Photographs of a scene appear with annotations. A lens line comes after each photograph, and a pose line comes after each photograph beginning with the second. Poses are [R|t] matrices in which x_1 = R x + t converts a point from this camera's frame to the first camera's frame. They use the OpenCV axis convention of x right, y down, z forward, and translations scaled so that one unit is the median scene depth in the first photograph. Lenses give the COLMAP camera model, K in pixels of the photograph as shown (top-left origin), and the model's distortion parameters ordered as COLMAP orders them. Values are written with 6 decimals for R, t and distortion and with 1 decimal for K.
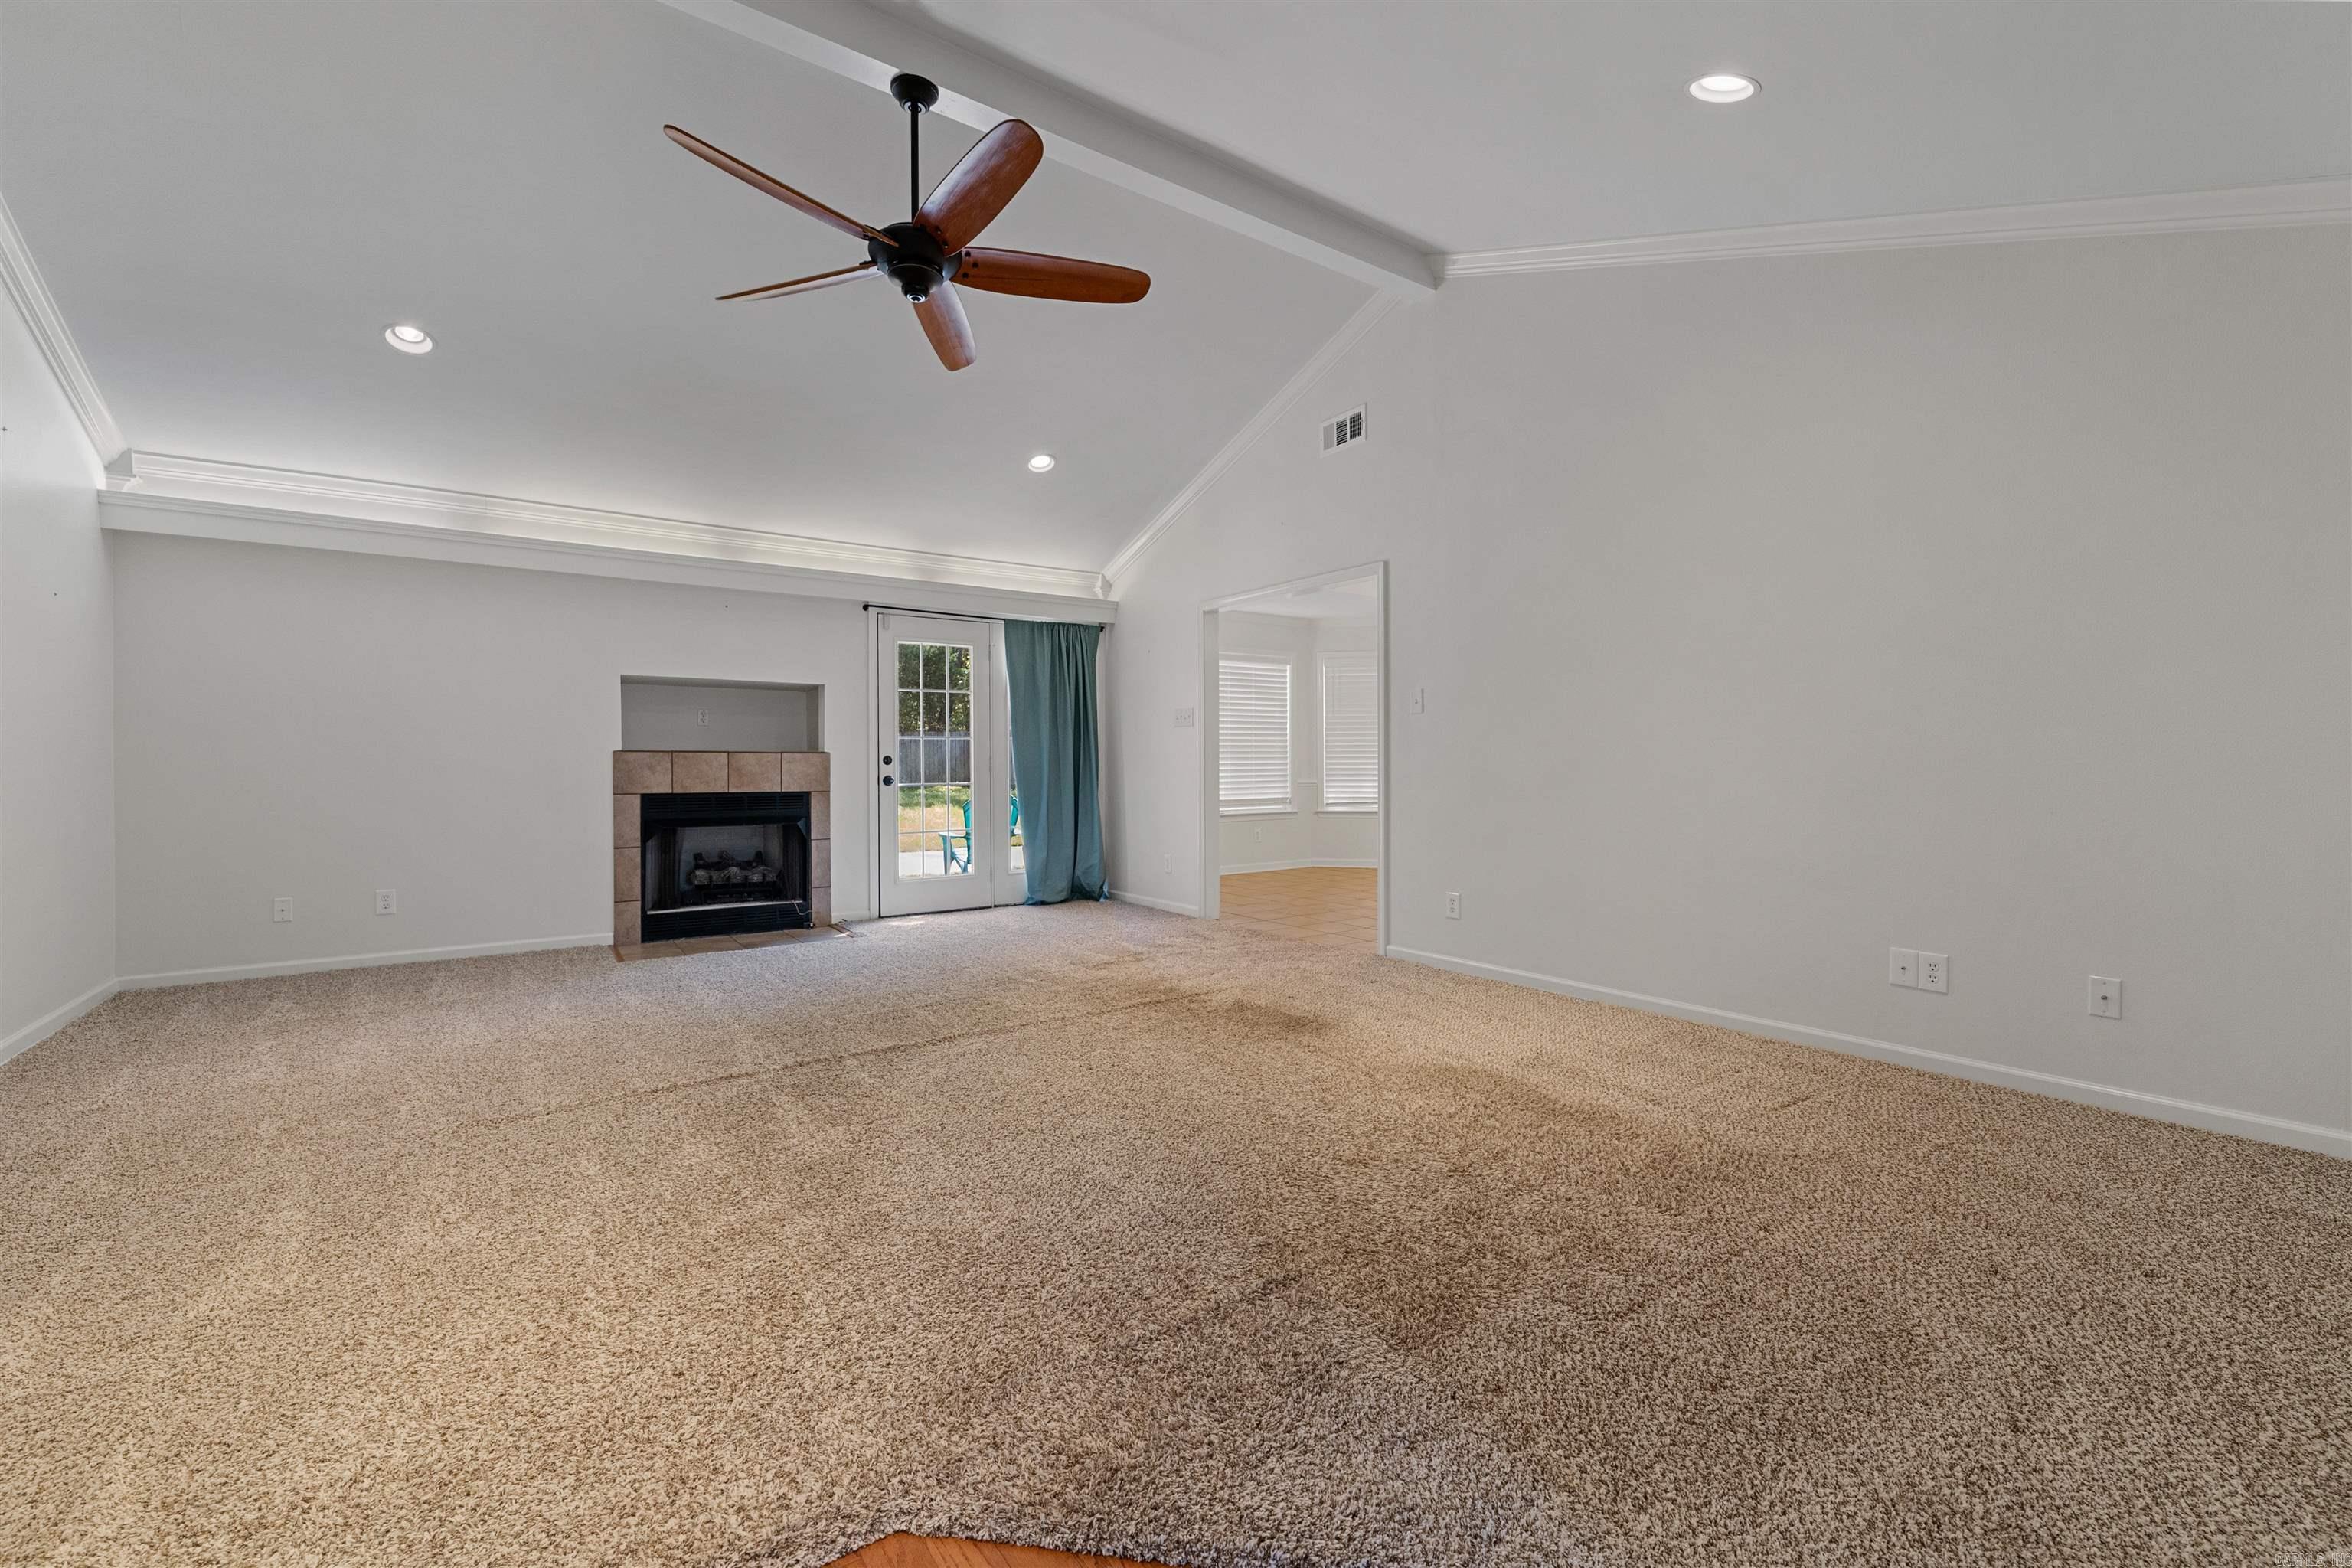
lens RADIAL K [[961.9, 0, 1180.3], [0, 961.9, 762.0], [0, 0, 1]] dist [0.006506, -0.003456]
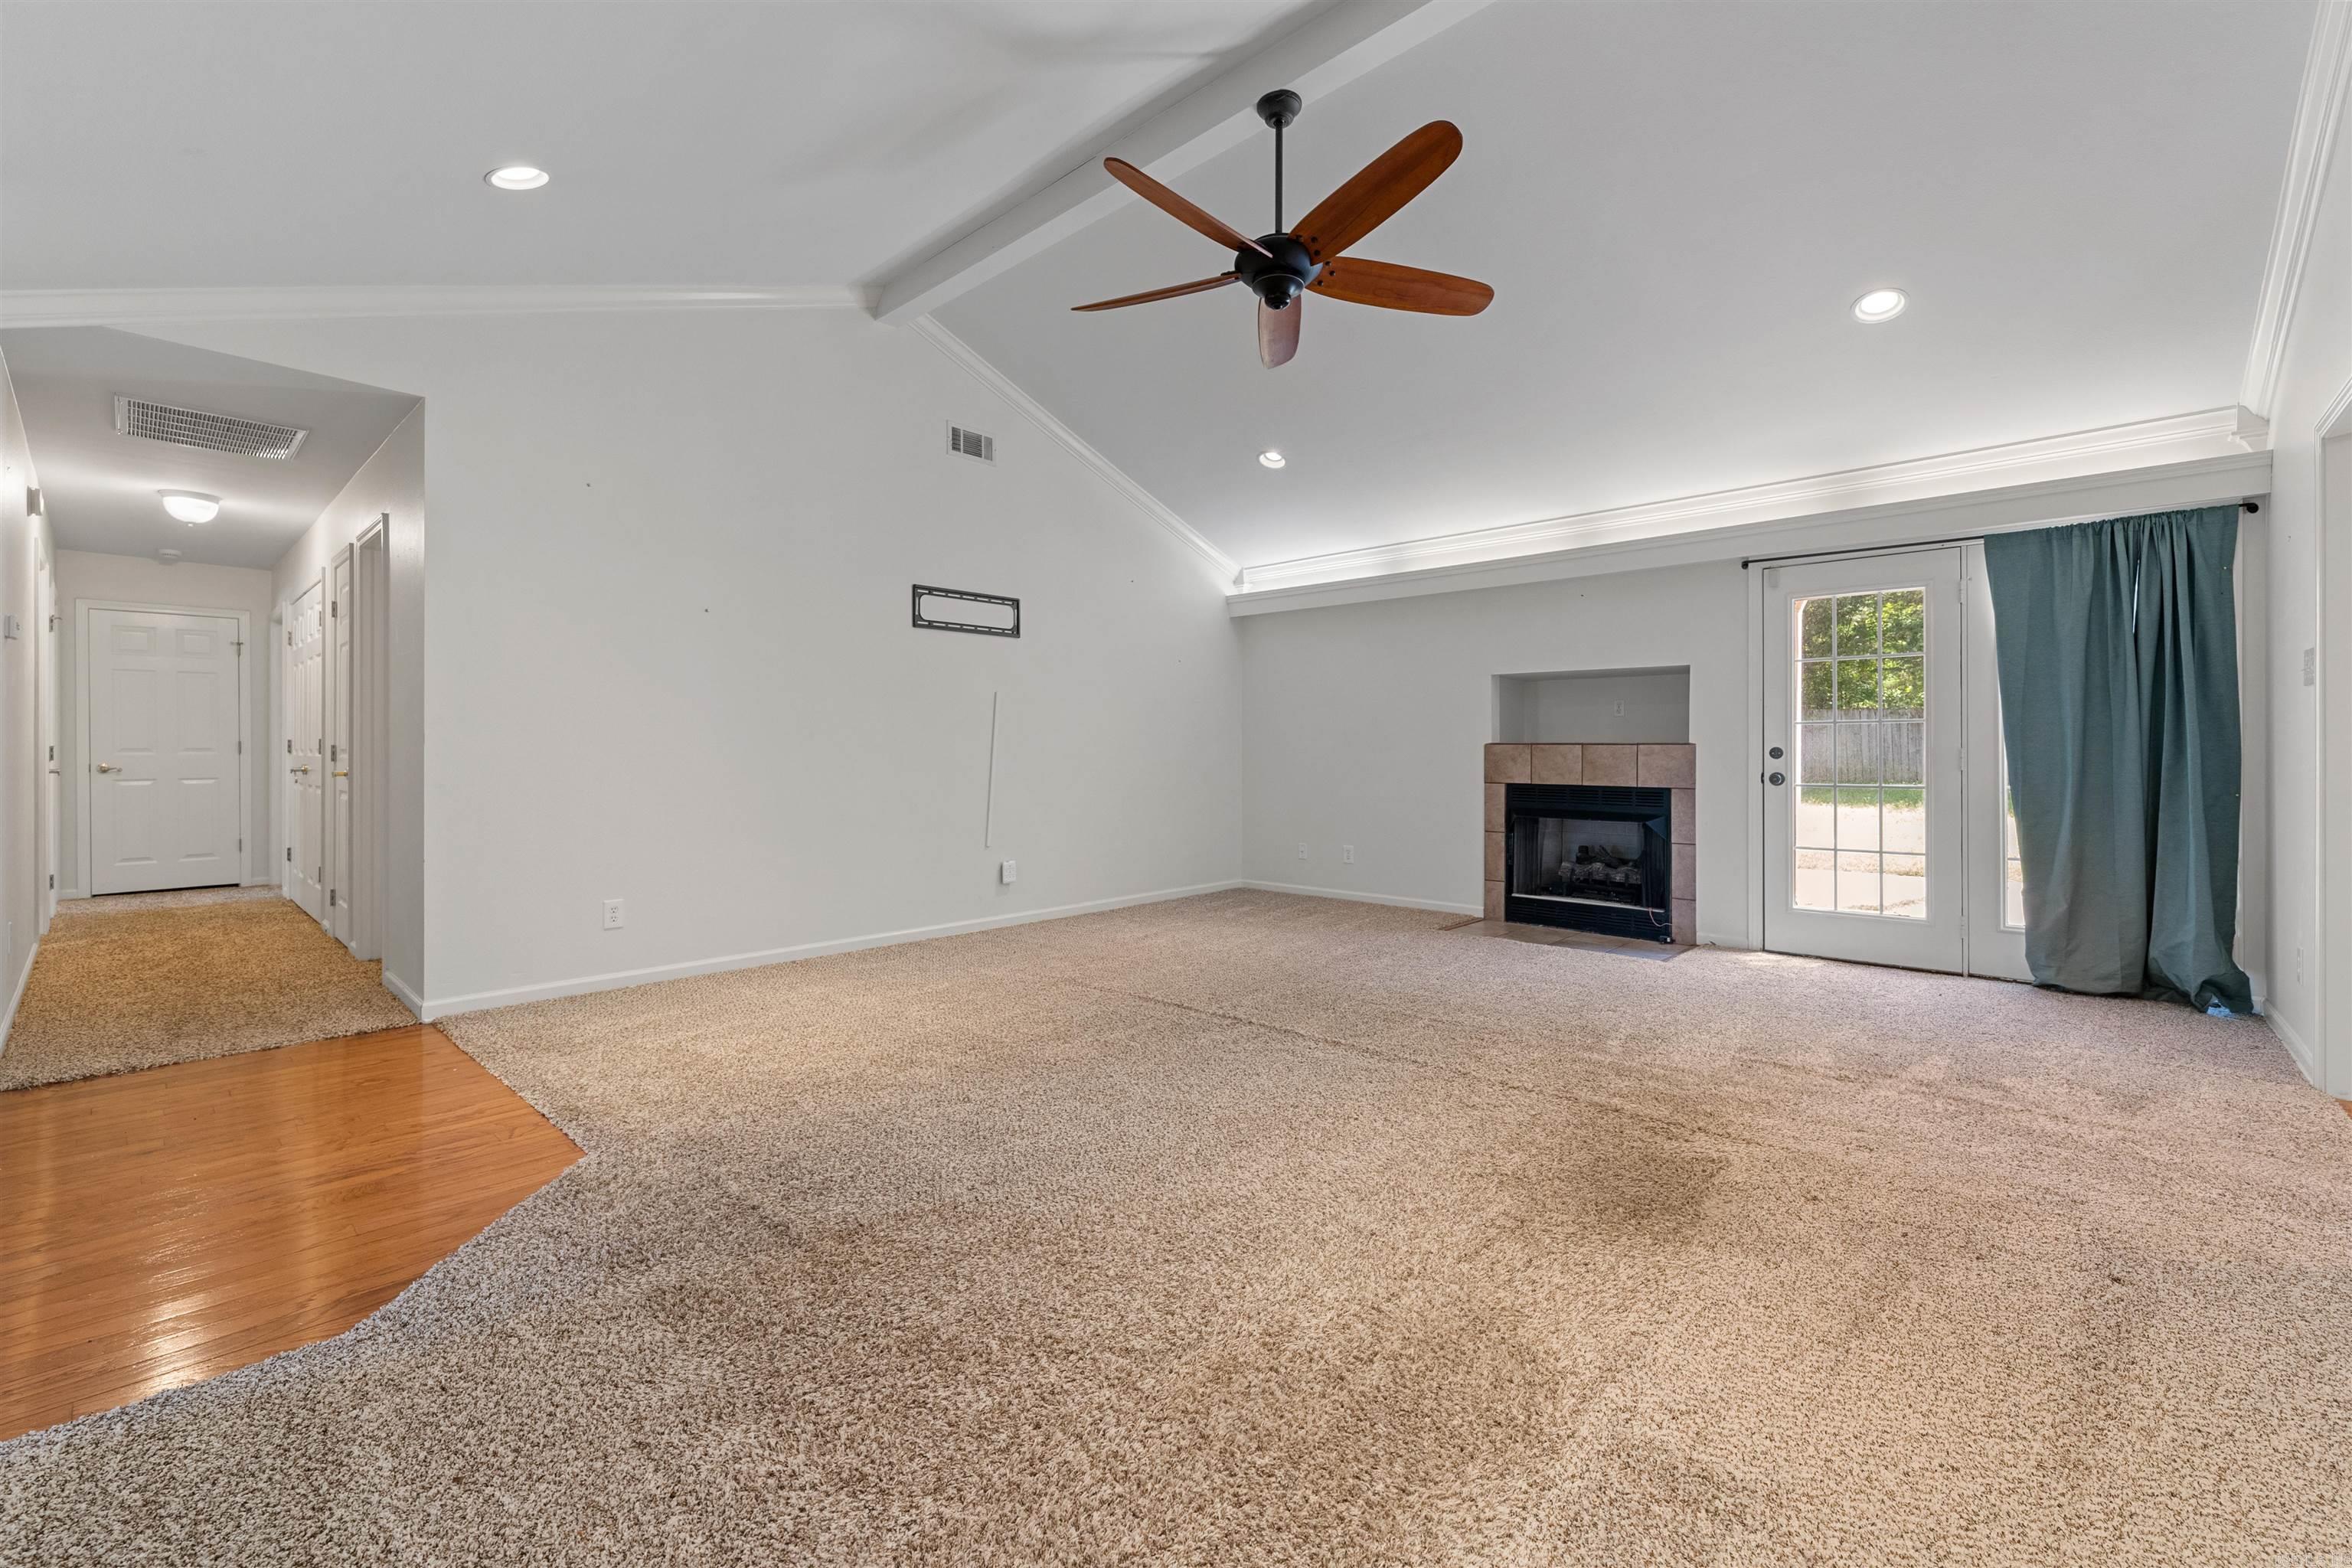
lens RADIAL K [[976.4, 0, 1170.6], [0, 976.4, 749.4], [0, 0, 1]] dist [-0.001598, 0.000041]
pose [[0.205743, 0.000909, -0.978606, 0.399548], [-0.002126, 0.999998, 0.000482, -0.004364], [0.978604, 0.001982, 0.205744, 0.372628]]
